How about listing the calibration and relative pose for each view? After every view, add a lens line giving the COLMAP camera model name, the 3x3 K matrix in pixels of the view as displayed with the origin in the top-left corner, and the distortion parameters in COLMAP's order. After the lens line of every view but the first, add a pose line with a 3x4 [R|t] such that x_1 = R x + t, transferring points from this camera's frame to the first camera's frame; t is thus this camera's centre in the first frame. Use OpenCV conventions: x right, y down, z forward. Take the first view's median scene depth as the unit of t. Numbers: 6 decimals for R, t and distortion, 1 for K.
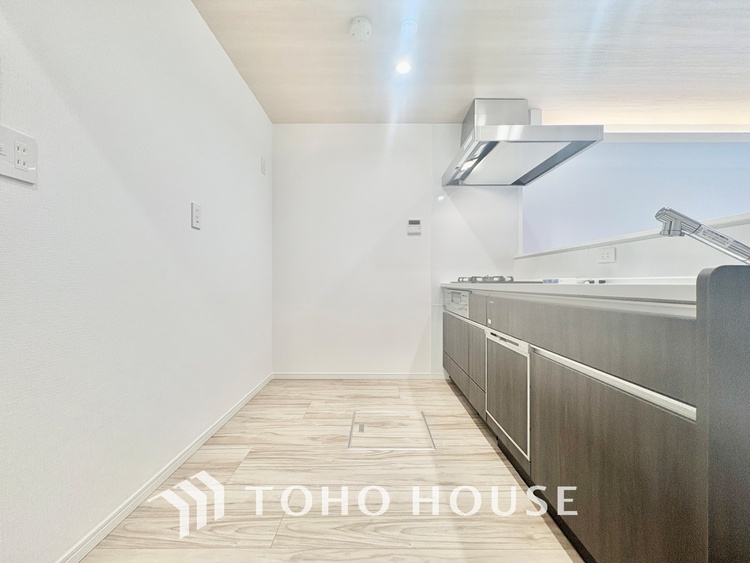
lens RADIAL K [[298.5, 0, 370.9], [0, 298.5, 289.2], [0, 0, 1]] dist [0.001153, -0.000030]
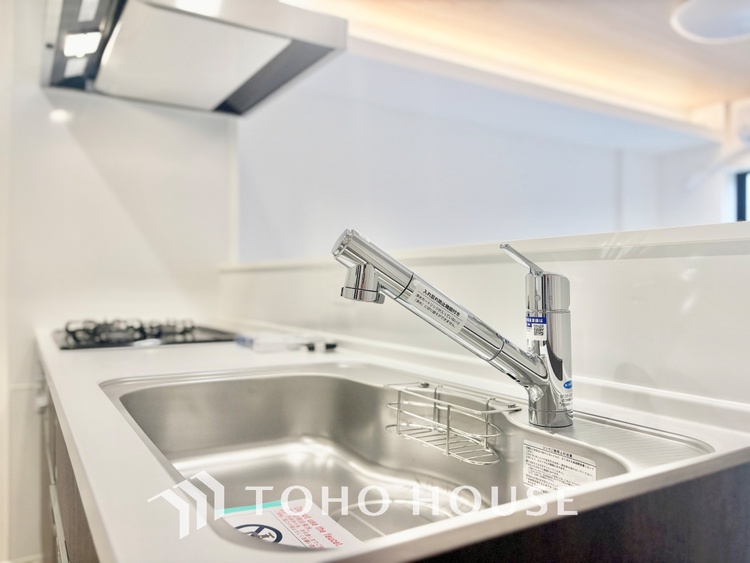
lens RADIAL K [[572.1, 0, 375.0], [0, 572.1, 283.9], [0, 0, 1]] dist [0.002597, -0.002034]
pose [[0.852335, -0.004387, 0.522978, 0.317525], [0.009891, 0.999921, -0.007732, -0.101338], [-0.522903, 0.011763, 0.852311, 0.167997]]
